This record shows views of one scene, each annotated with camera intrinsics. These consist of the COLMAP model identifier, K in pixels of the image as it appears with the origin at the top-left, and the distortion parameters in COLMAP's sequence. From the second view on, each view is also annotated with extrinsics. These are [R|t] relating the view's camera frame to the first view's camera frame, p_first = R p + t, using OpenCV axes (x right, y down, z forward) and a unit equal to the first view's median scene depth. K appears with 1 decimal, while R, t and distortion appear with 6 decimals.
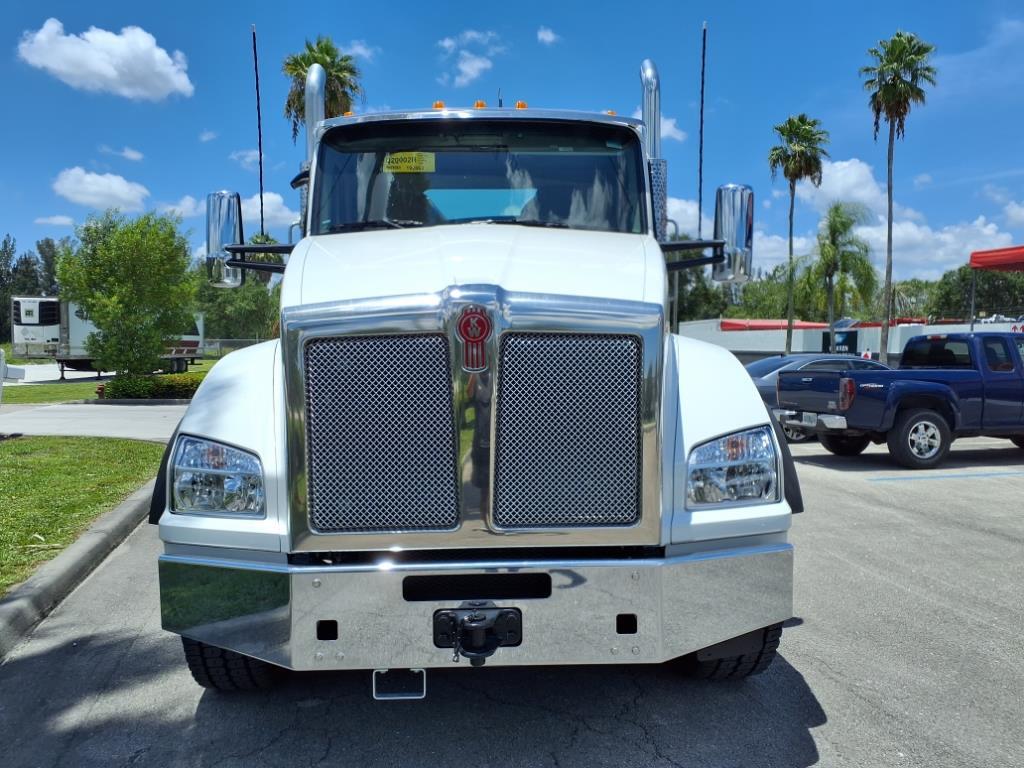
lens RADIAL K [[824.6, 0, 512.0], [0, 824.6, 384.0], [0, 0, 1]] dist [-0.055316, 0.115966]
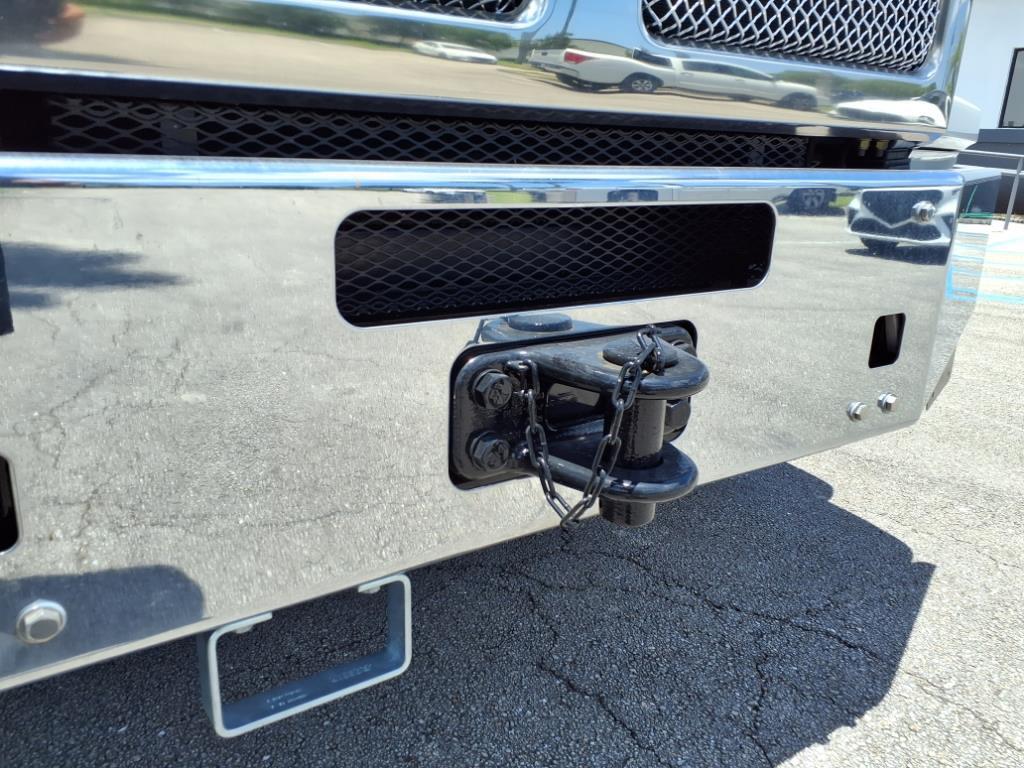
lens RADIAL K [[803.0, 0, 512.0], [0, 803.0, 384.0], [0, 0, 1]] dist [0.047669, -0.056466]
pose [[0.839763, -0.119414, 0.529658, -0.210172], [-0.012144, 0.971140, 0.238202, 0.223753], [-0.542817, -0.206466, 0.814077, 0.779346]]
